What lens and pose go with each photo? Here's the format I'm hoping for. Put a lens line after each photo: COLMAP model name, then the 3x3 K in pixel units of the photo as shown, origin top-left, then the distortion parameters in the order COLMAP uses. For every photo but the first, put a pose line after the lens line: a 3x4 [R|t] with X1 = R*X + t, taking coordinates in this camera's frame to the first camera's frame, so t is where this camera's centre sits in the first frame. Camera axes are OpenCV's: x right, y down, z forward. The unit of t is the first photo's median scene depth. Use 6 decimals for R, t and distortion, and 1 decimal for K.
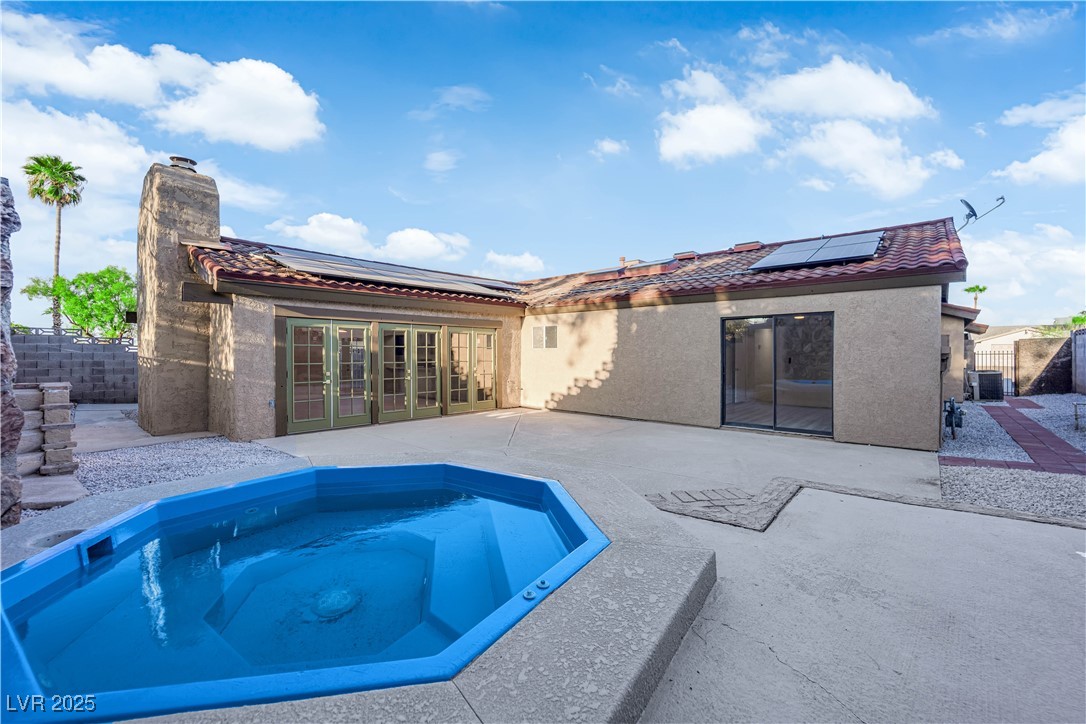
lens RADIAL K [[438.3, 0, 546.7], [0, 438.3, 361.4], [0, 0, 1]] dist [-0.013594, -0.000739]
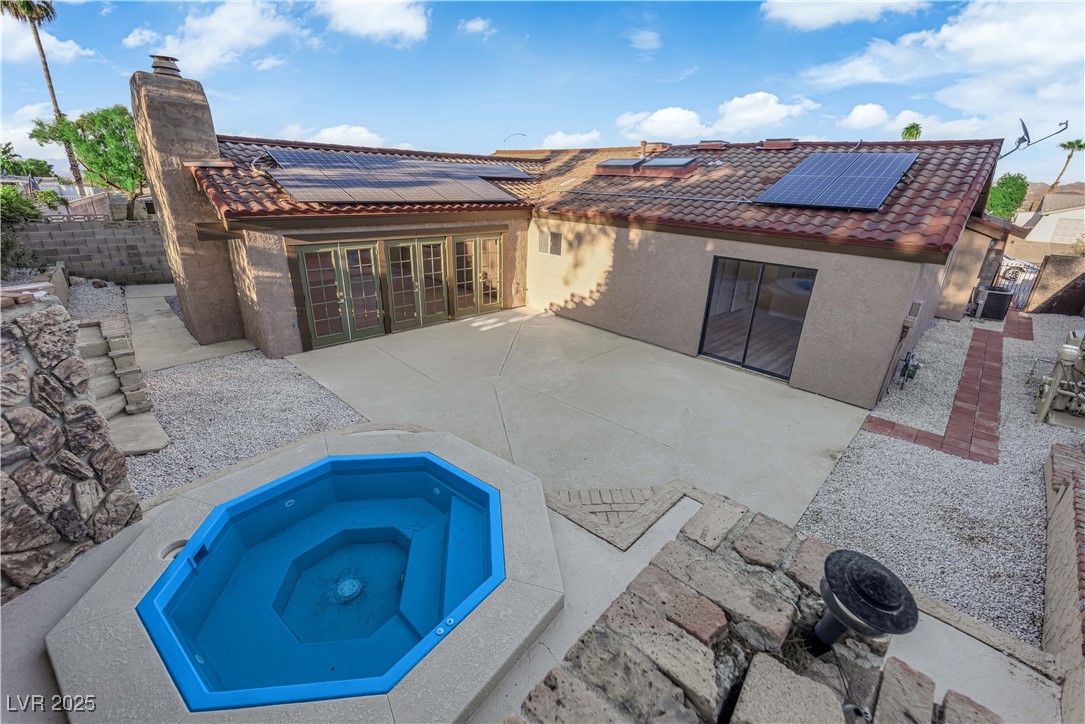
lens RADIAL K [[432.3, 0, 551.8], [0, 432.3, 363.3], [0, 0, 1]] dist [-0.014744, 0.000688]
pose [[0.997598, 0.060782, -0.033212, 0.067004], [-0.045542, 0.936887, 0.346653, -0.186299], [0.052186, -0.344308, 0.937405, -0.044828]]
